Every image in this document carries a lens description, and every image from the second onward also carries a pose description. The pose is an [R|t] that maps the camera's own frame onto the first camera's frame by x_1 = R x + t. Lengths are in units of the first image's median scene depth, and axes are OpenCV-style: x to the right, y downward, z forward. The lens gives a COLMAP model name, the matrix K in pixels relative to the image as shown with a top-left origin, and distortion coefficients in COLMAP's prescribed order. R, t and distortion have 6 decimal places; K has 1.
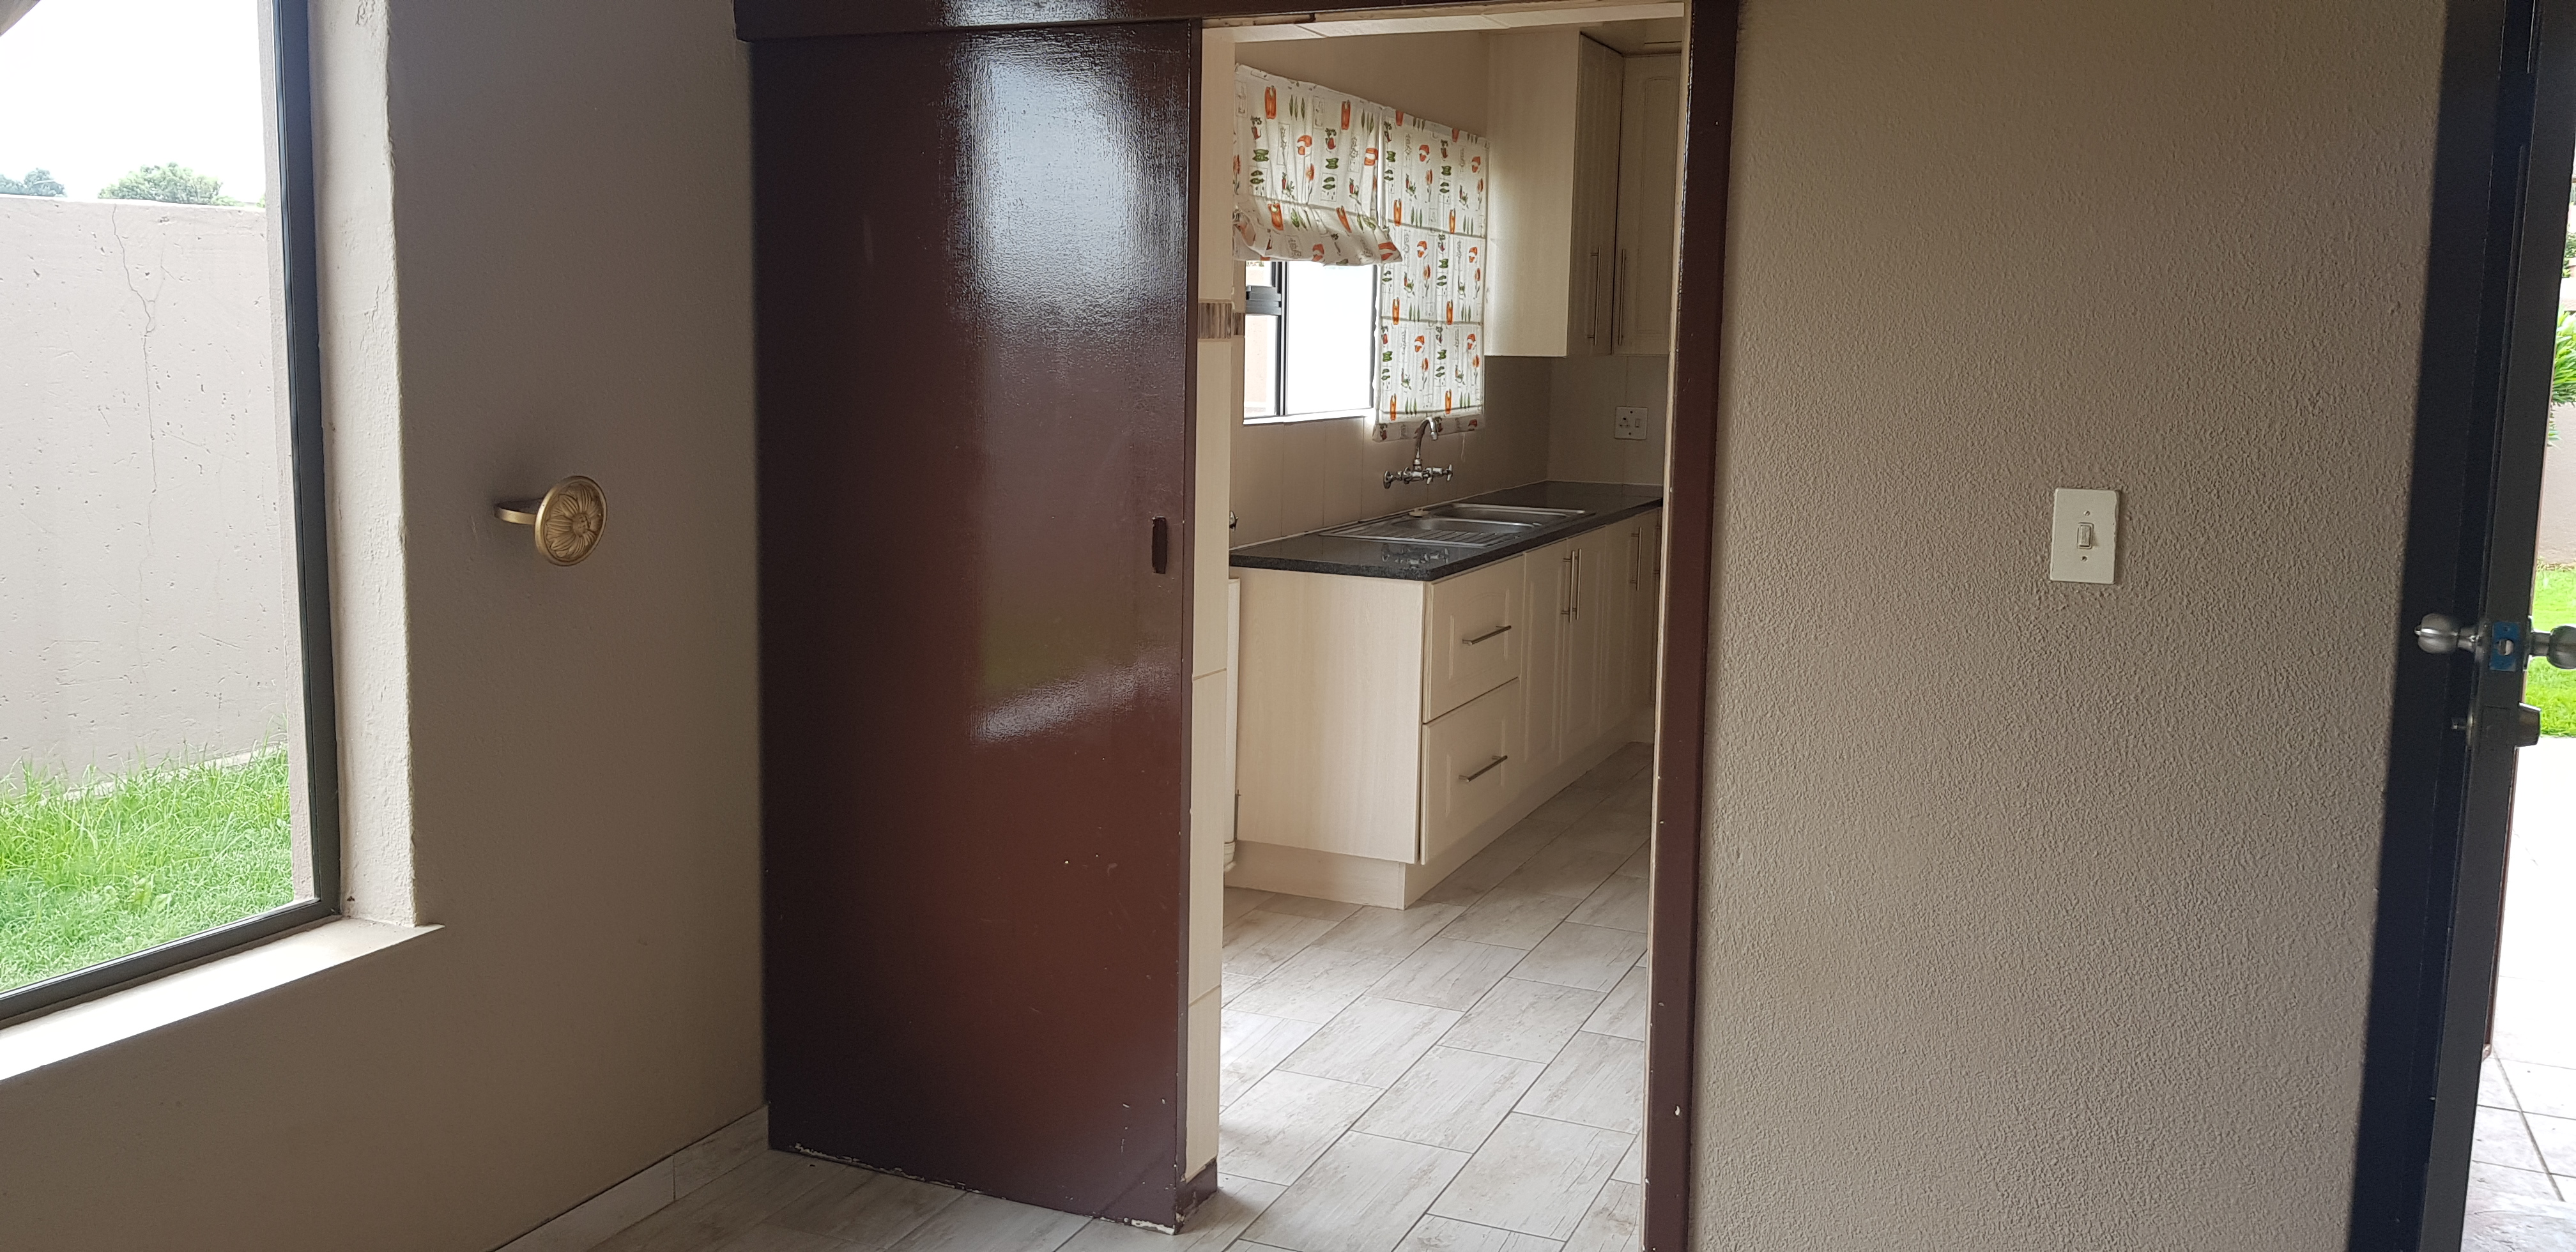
lens RADIAL K [[2034.6, 0, 1270.8], [0, 2034.6, 584.0], [0, 0, 1]] dist [0.118143, -0.182300]
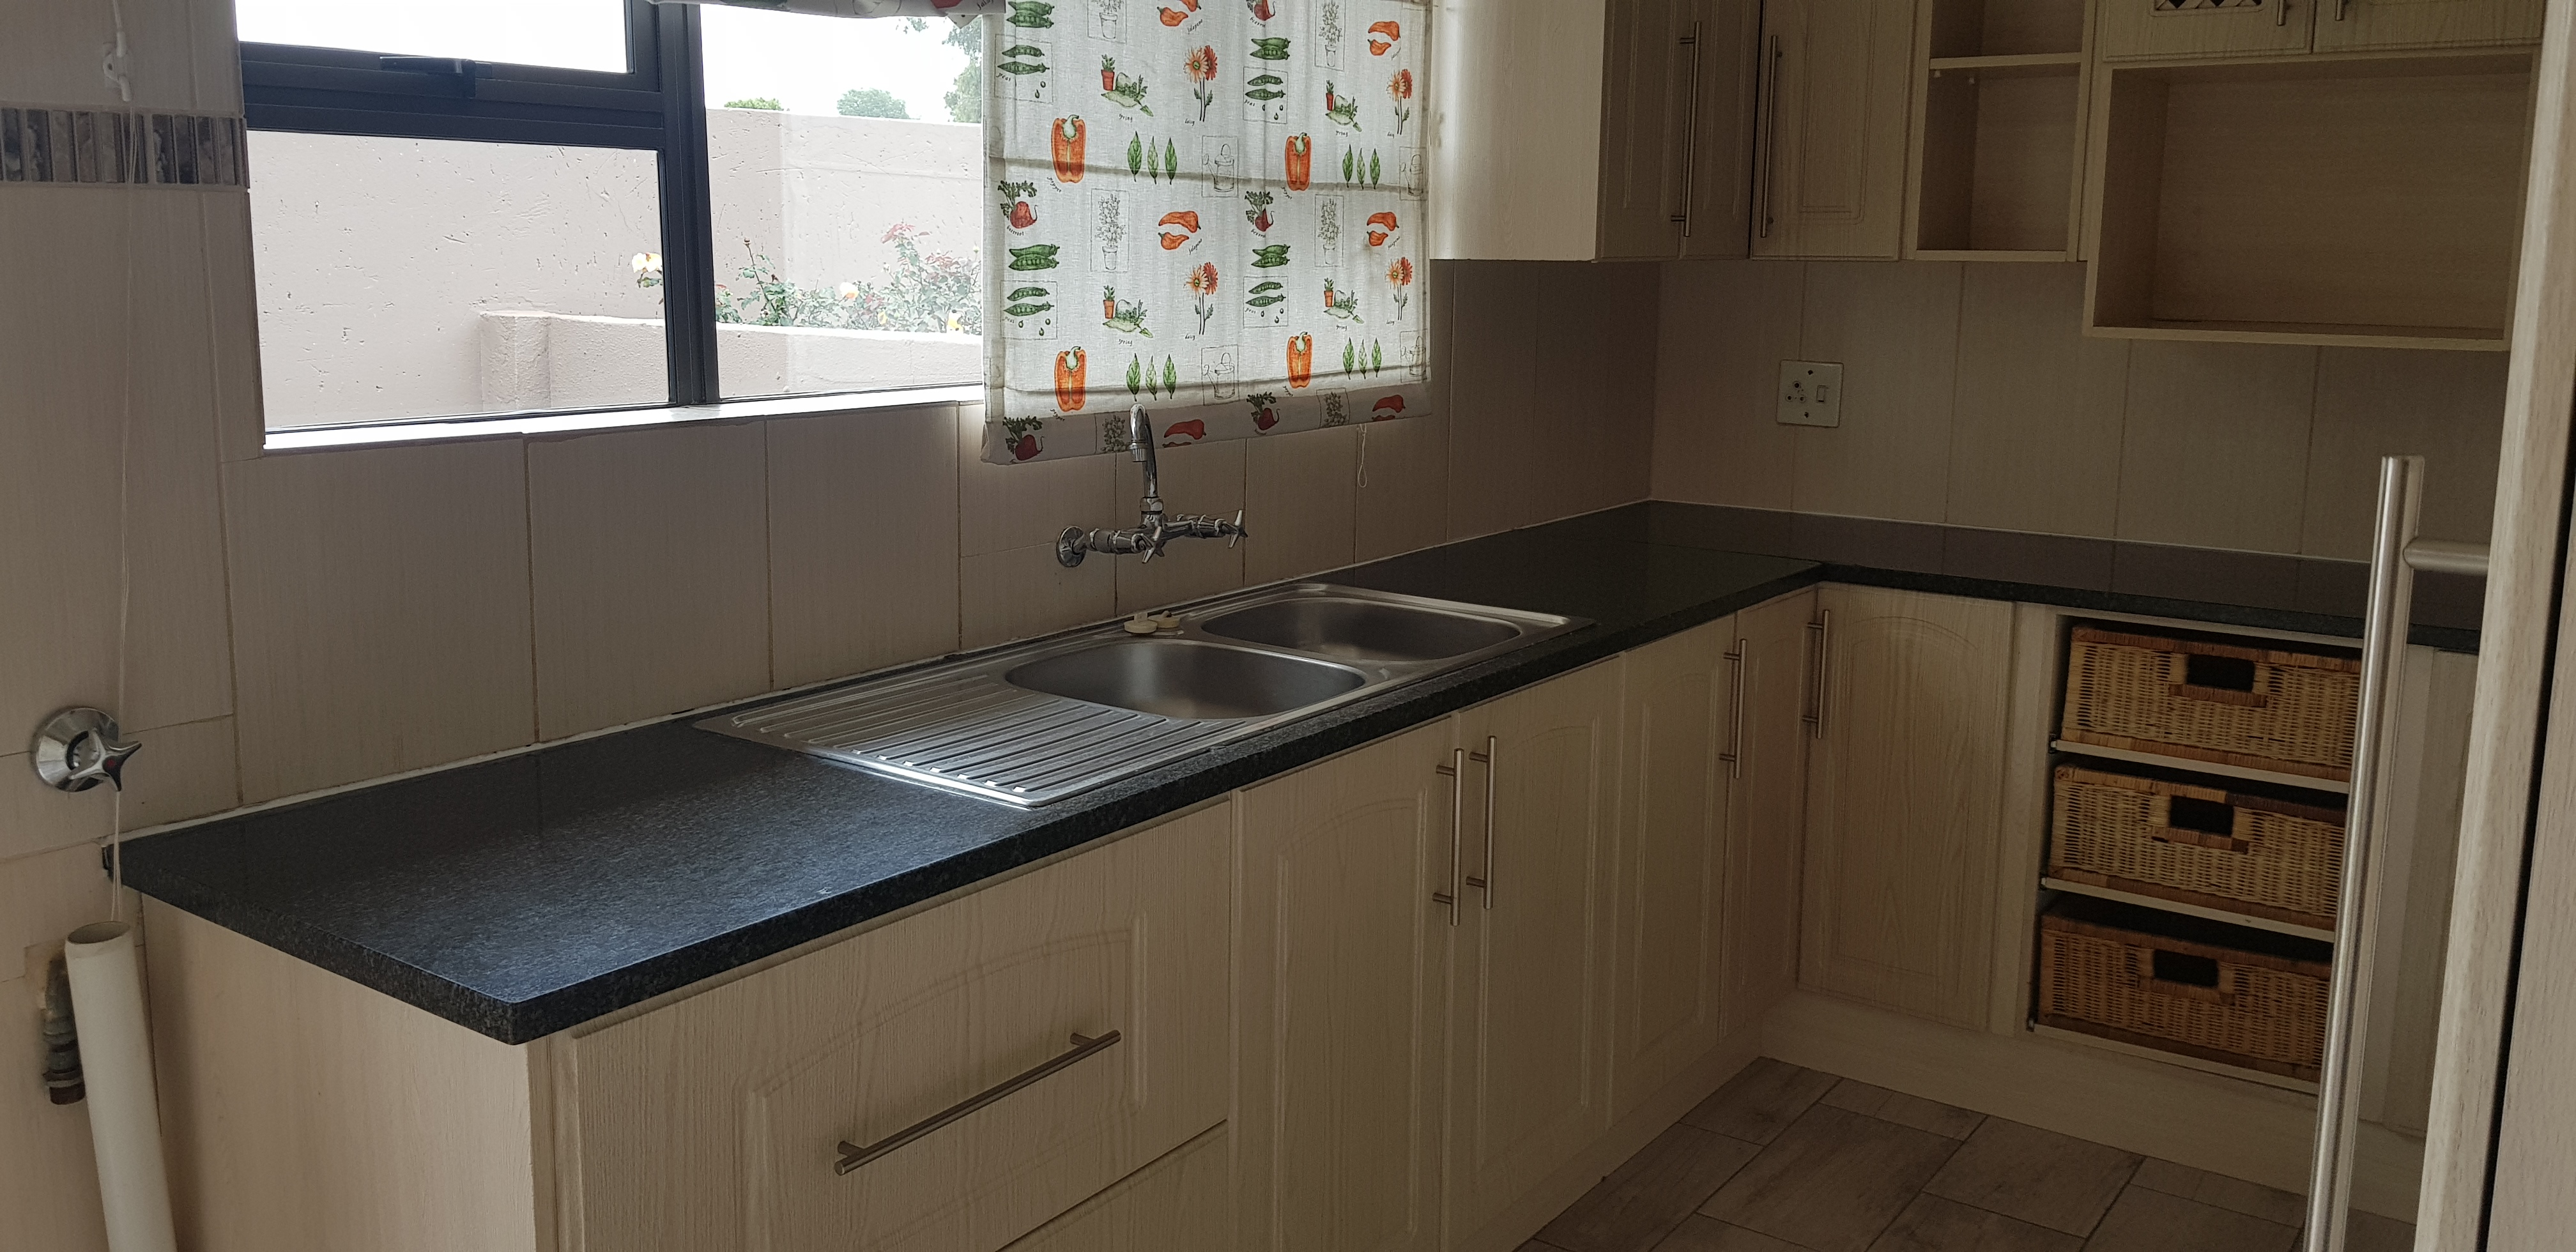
lens RADIAL K [[2034.6, 0, 1270.8], [0, 2034.6, 584.0], [0, 0, 1]] dist [0.118143, -0.182300]
pose [[0.979089, 0.029251, -0.201321, 0.174397], [-0.021234, 0.998898, 0.041864, -0.058338], [0.202324, -0.036713, 0.978630, 0.549913]]
